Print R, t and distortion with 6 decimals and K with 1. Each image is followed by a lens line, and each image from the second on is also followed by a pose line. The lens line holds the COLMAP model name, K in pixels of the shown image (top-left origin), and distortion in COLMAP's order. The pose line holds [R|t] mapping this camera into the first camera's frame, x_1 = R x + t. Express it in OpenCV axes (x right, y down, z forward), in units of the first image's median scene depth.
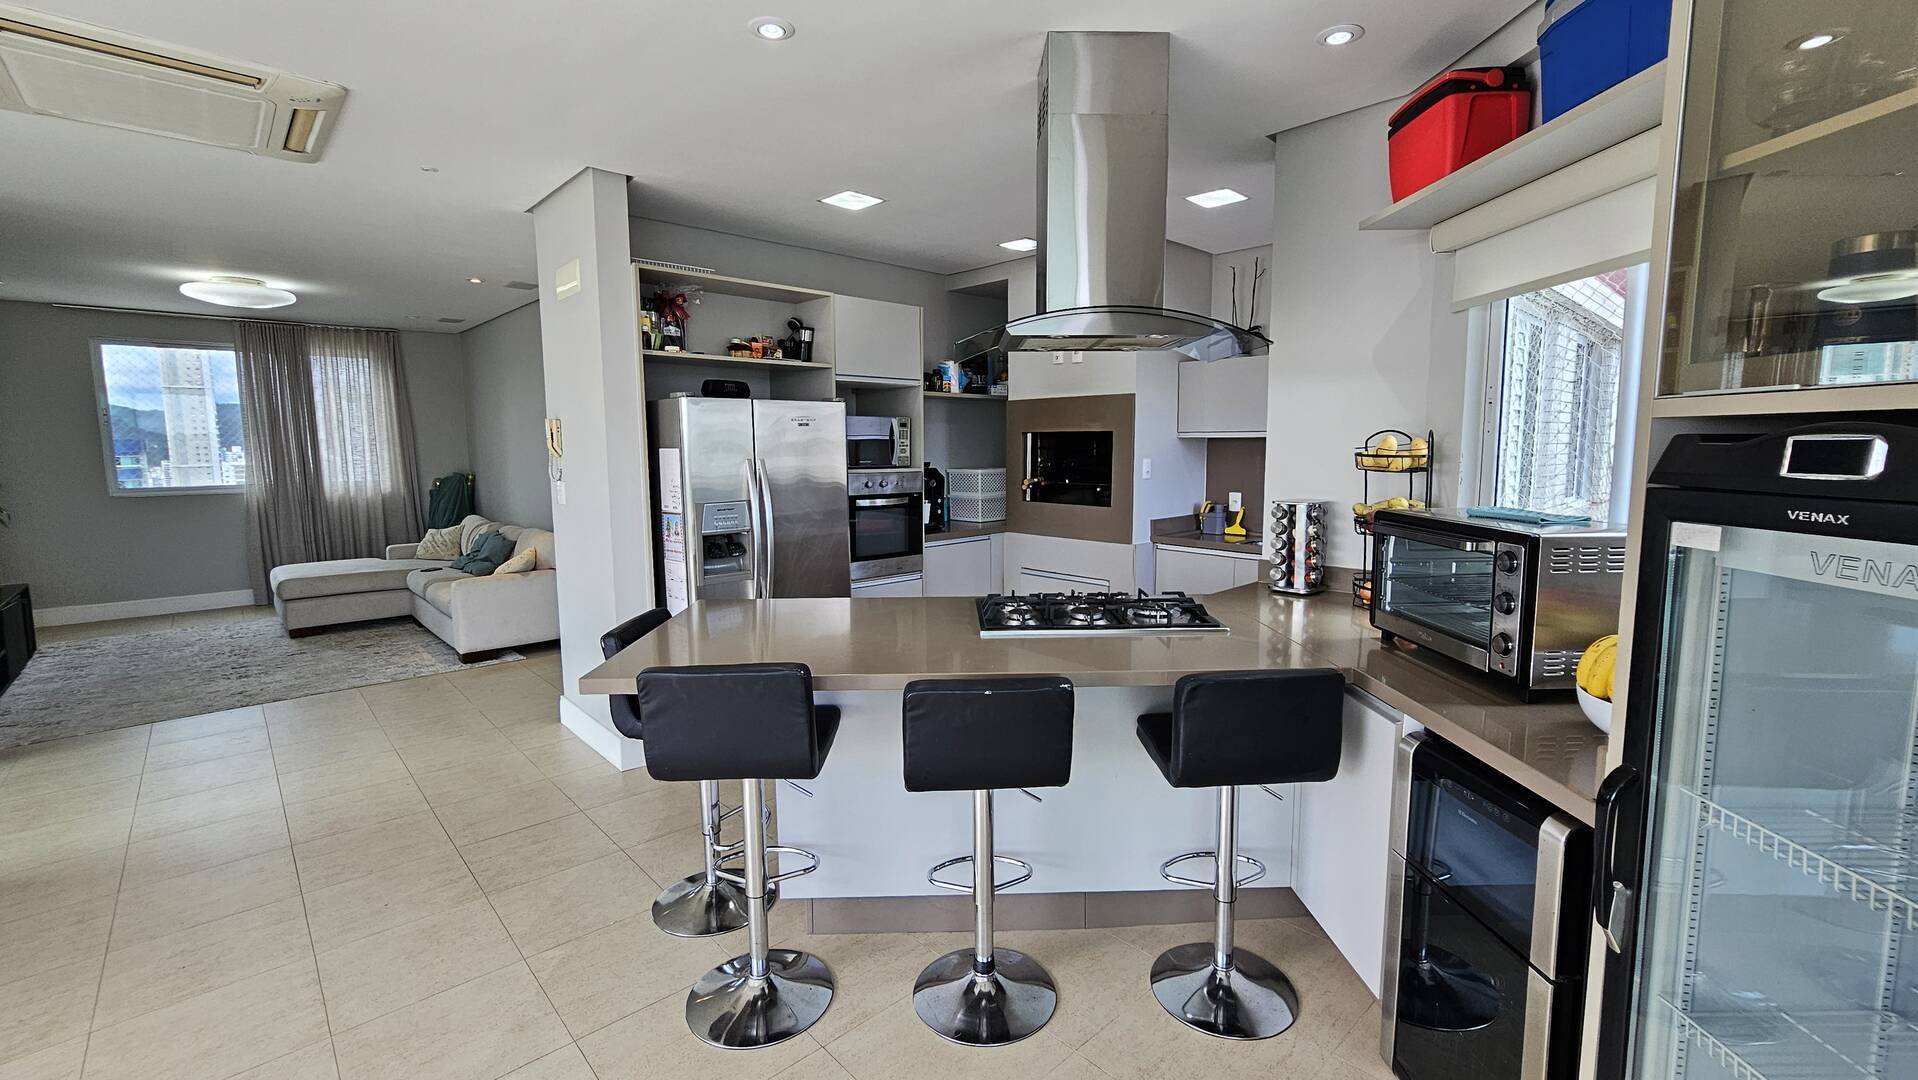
lens RADIAL K [[802.1, 0, 984.2], [0, 802.1, 527.2], [0, 0, 1]] dist [-0.000418, 0.007197]
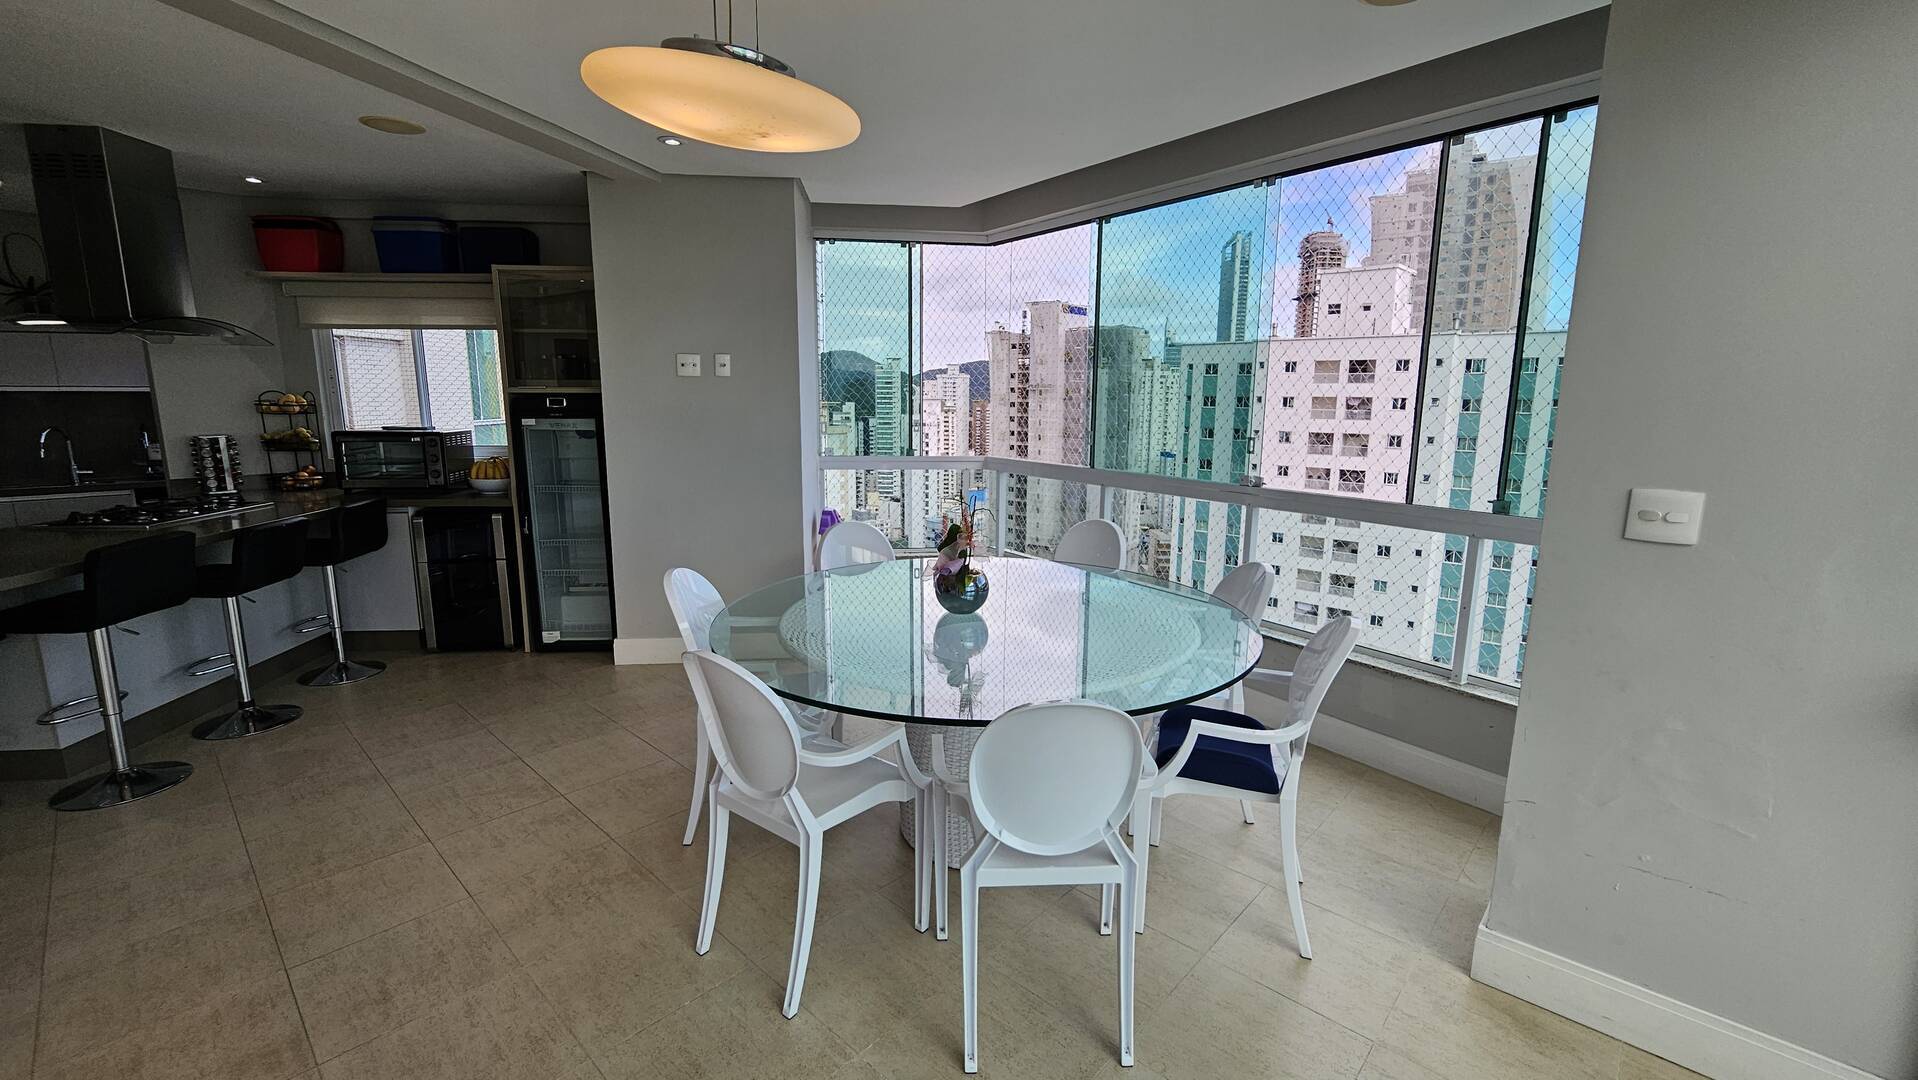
lens RADIAL K [[795.6, 0, 963.7], [0, 795.6, 523.6], [0, 0, 1]] dist [-0.017227, 0.007454]
pose [[-0.054442, -0.158661, 0.985831, -0.859756], [0.098747, 0.981600, 0.163433, 0.020990], [-0.993622, 0.106246, -0.037773, -0.266127]]
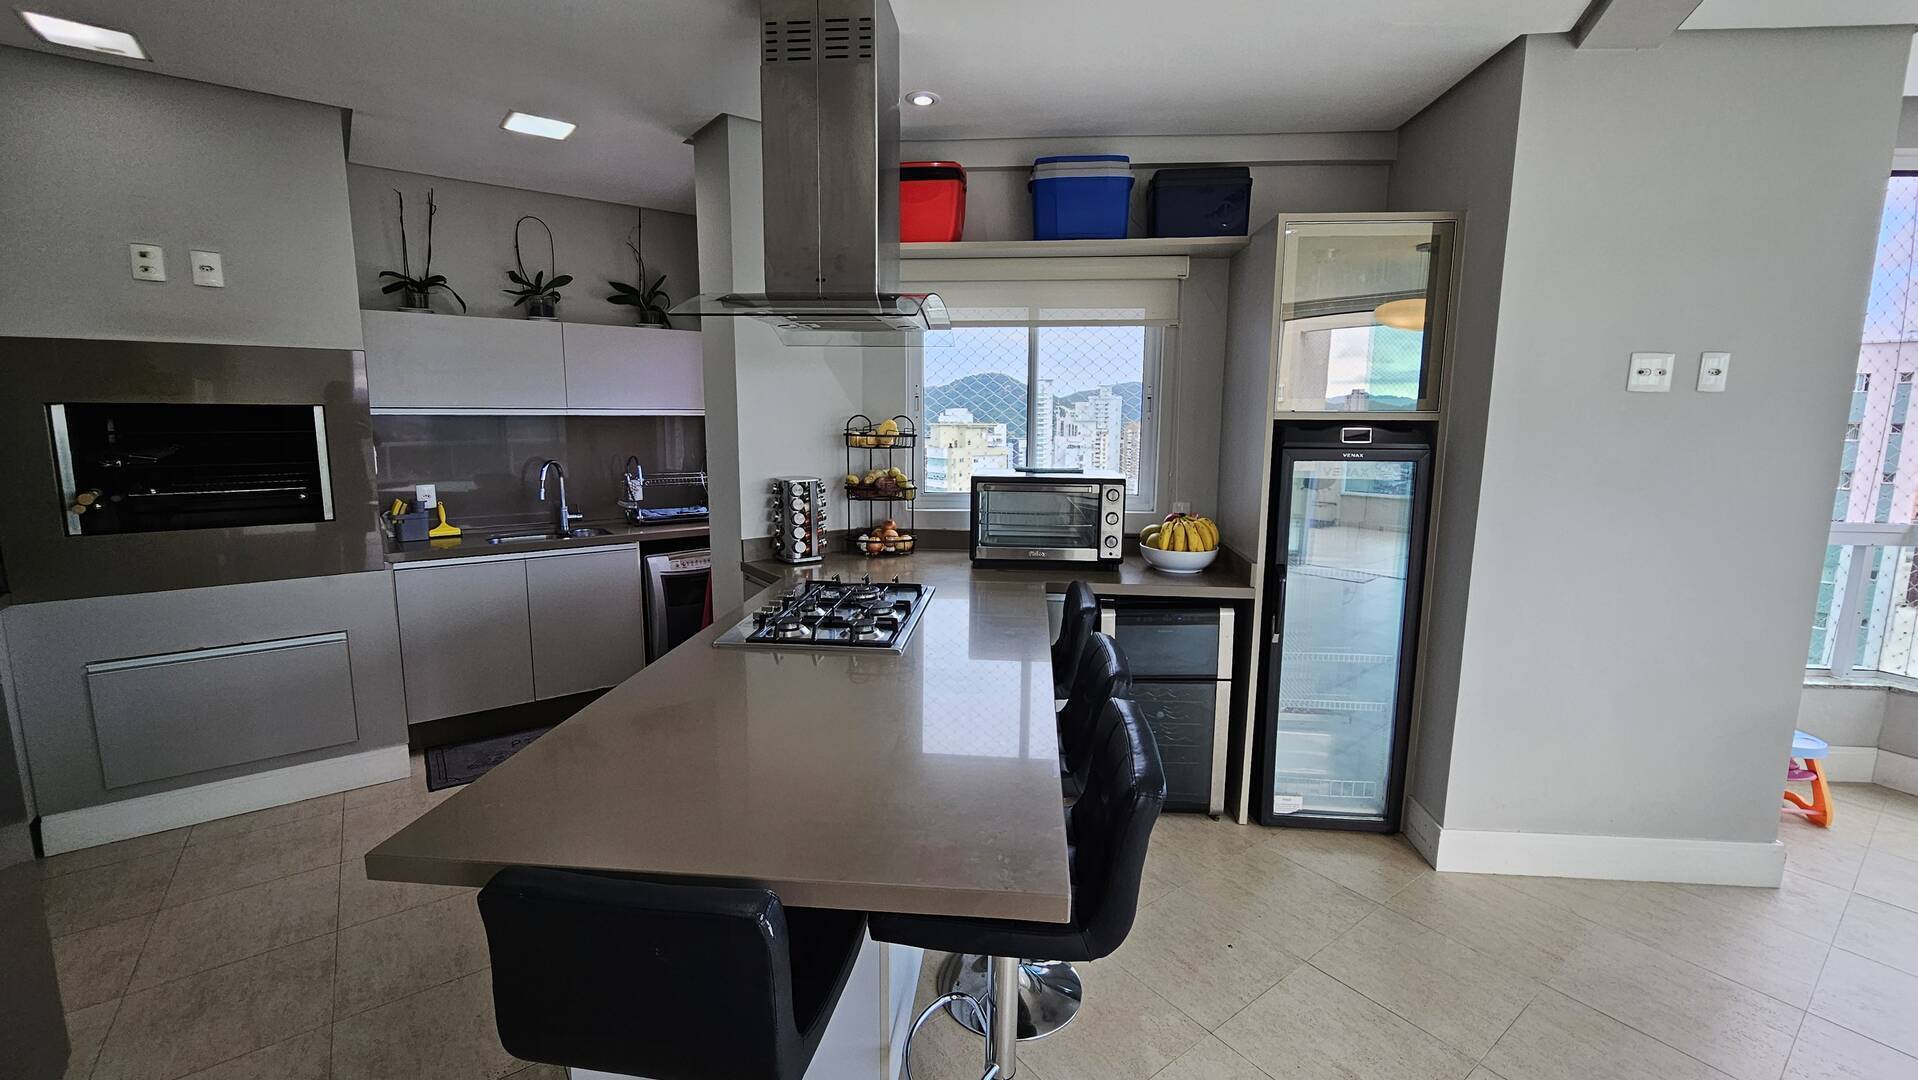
lens RADIAL K [[785.1, 0, 953.6], [0, 785.1, 529.8], [0, 0, 1]] dist [-0.003060, 0.000238]
pose [[0.130238, -0.140858, 0.981426, -0.450492], [0.097648, 0.986867, 0.128681, -0.056441], [-0.986663, 0.079075, 0.142282, 0.449513]]
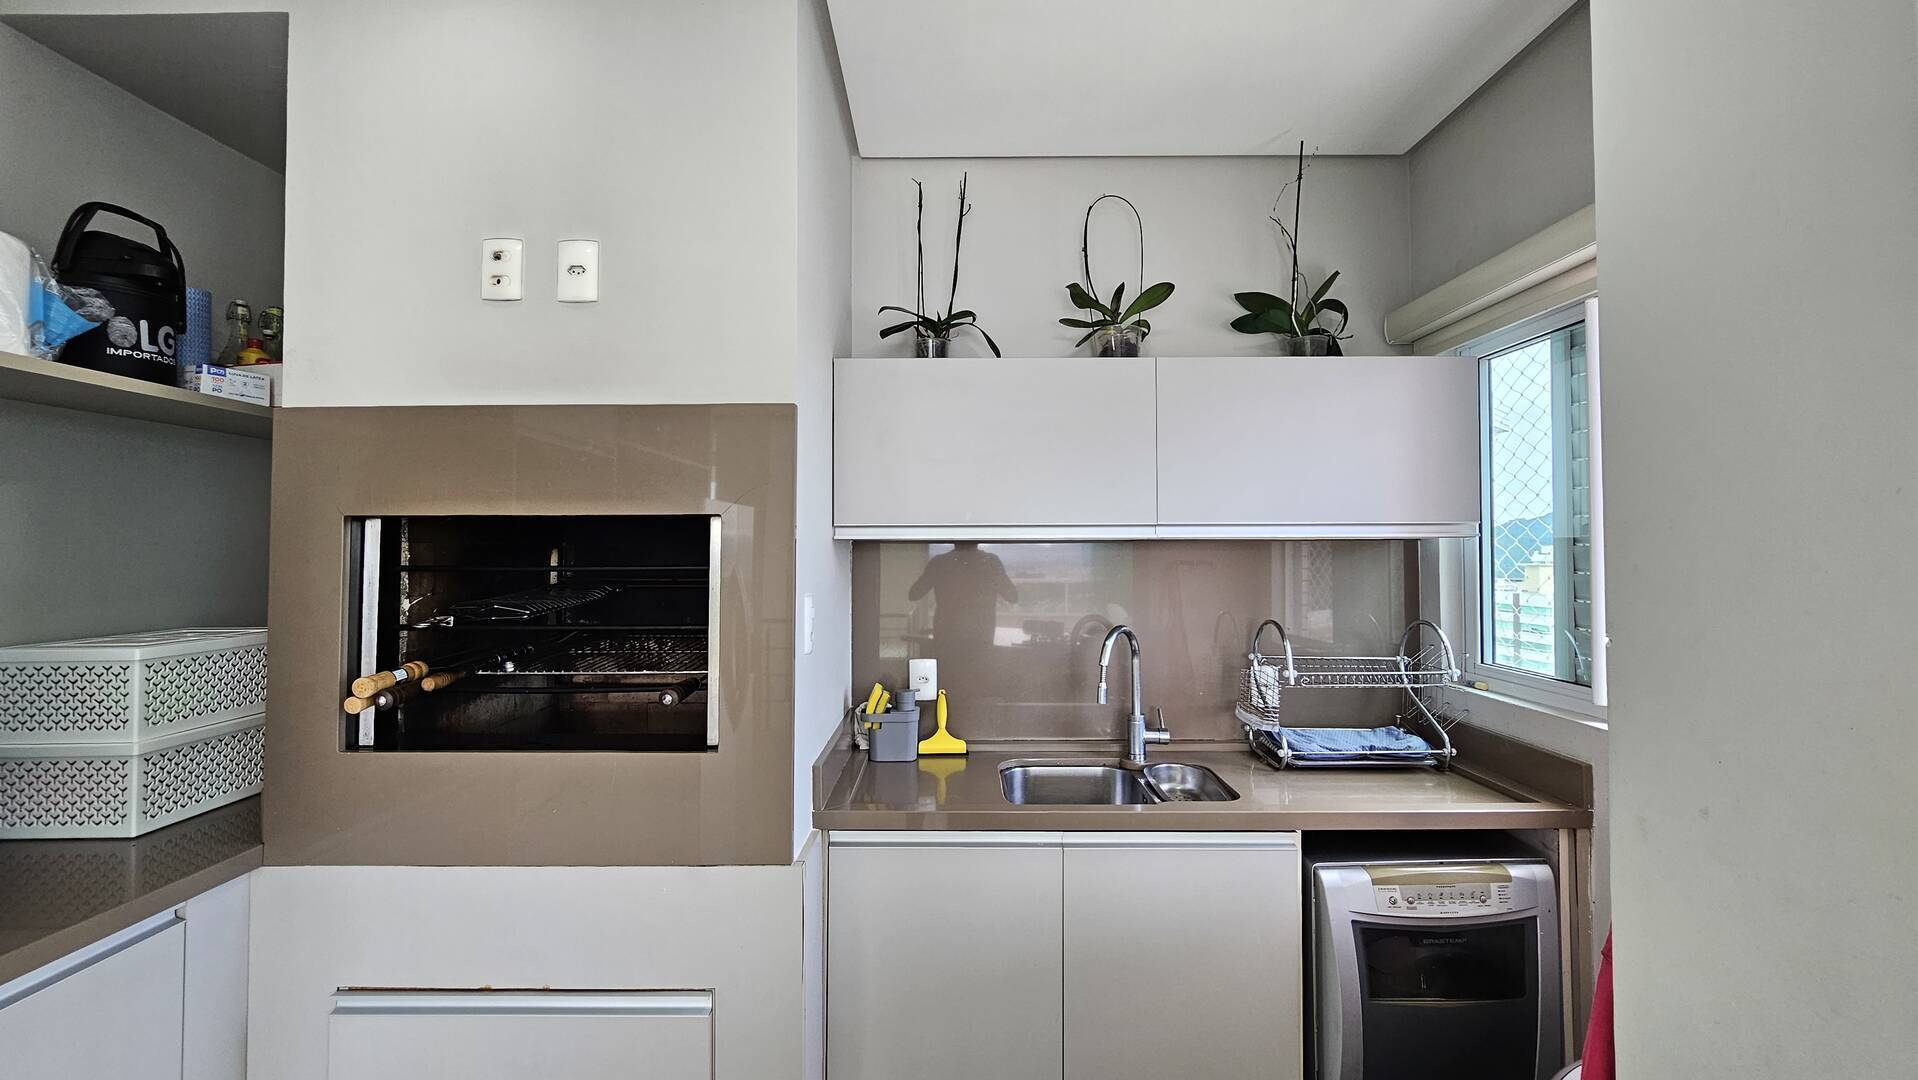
lens RADIAL K [[785.1, 0, 953.6], [0, 785.1, 529.8], [0, 0, 1]] dist [-0.003060, 0.000238]
pose [[0.707660, 0.022891, 0.706182, 0.003414], [0.073826, 0.991609, -0.106123, -0.079851], [-0.702685, 0.127233, 0.700032, 0.777732]]
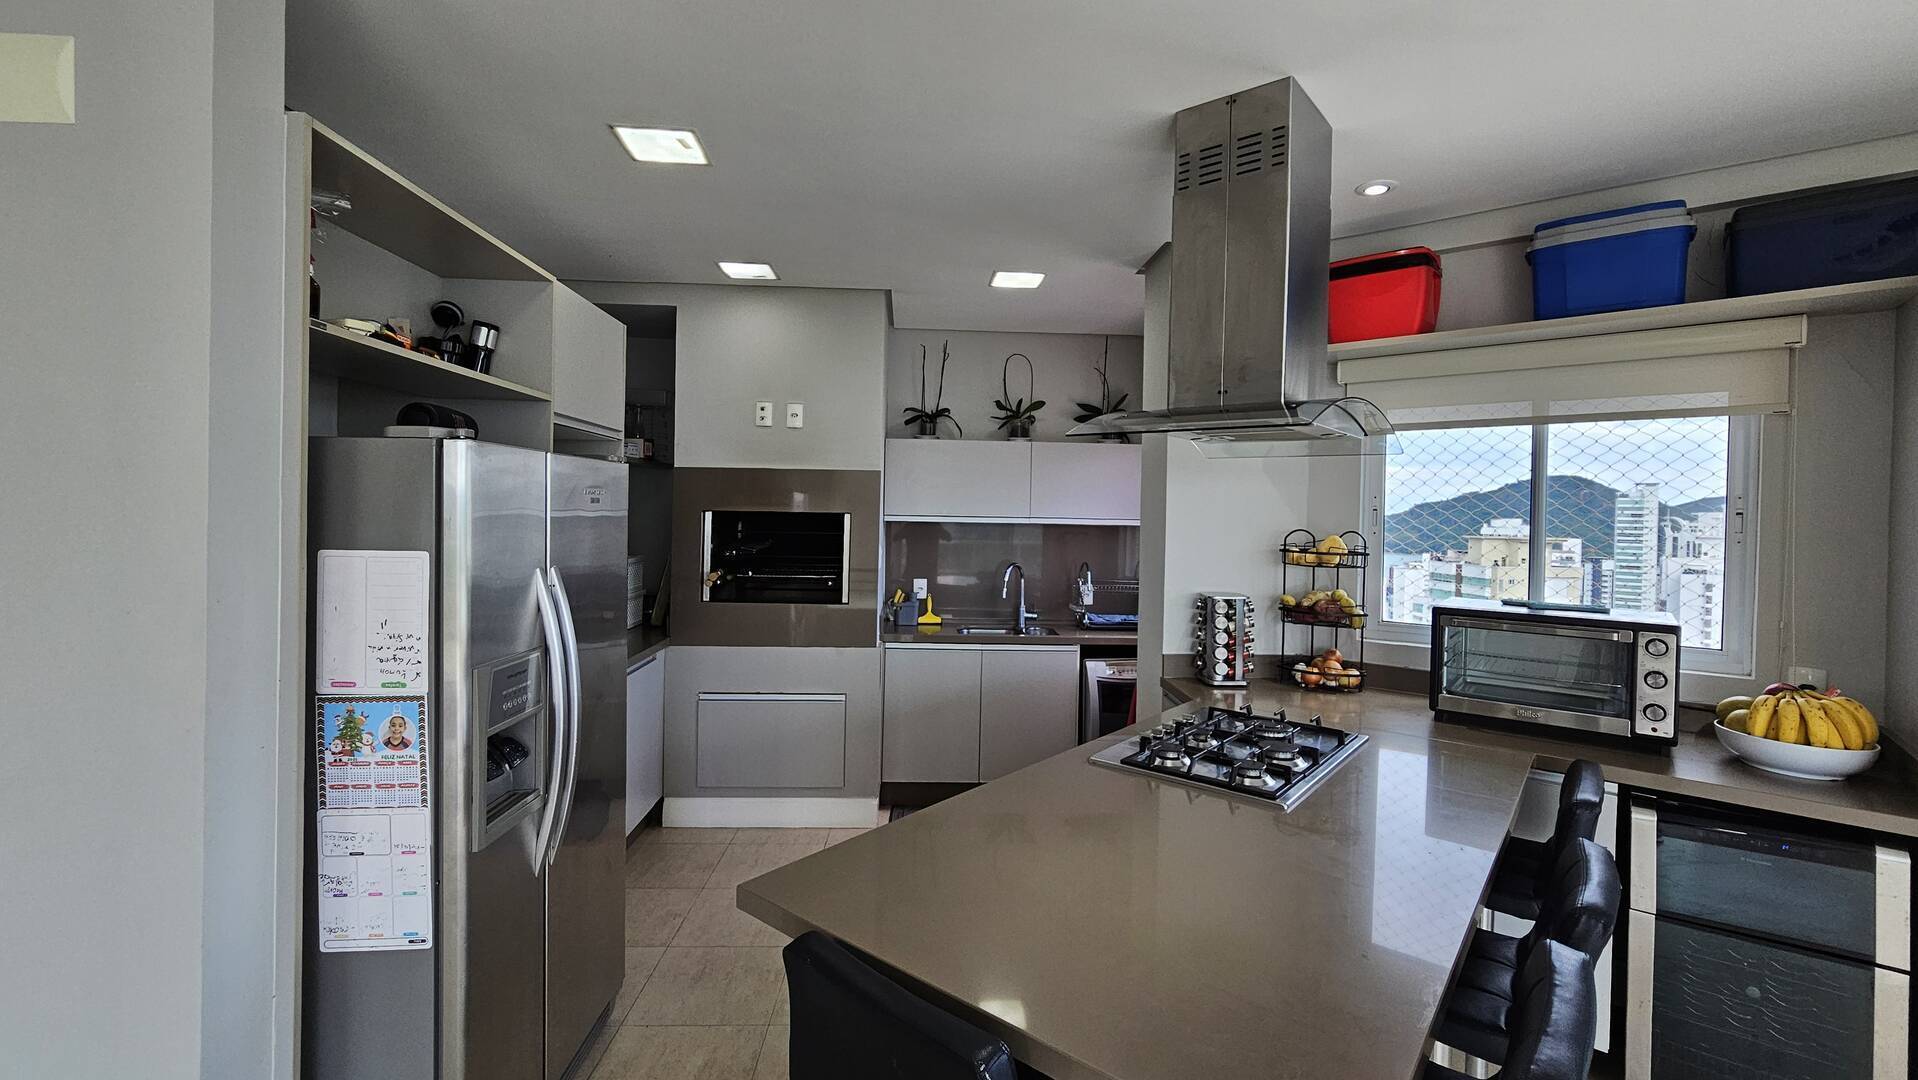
lens RADIAL K [[795.6, 0, 963.7], [0, 795.6, 523.6], [0, 0, 1]] dist [-0.017227, 0.007454]
pose [[0.665663, 0.007829, 0.746212, -0.416173], [0.056429, 0.996554, -0.060793, -0.056563], [-0.744116, 0.082576, 0.662927, 0.394879]]
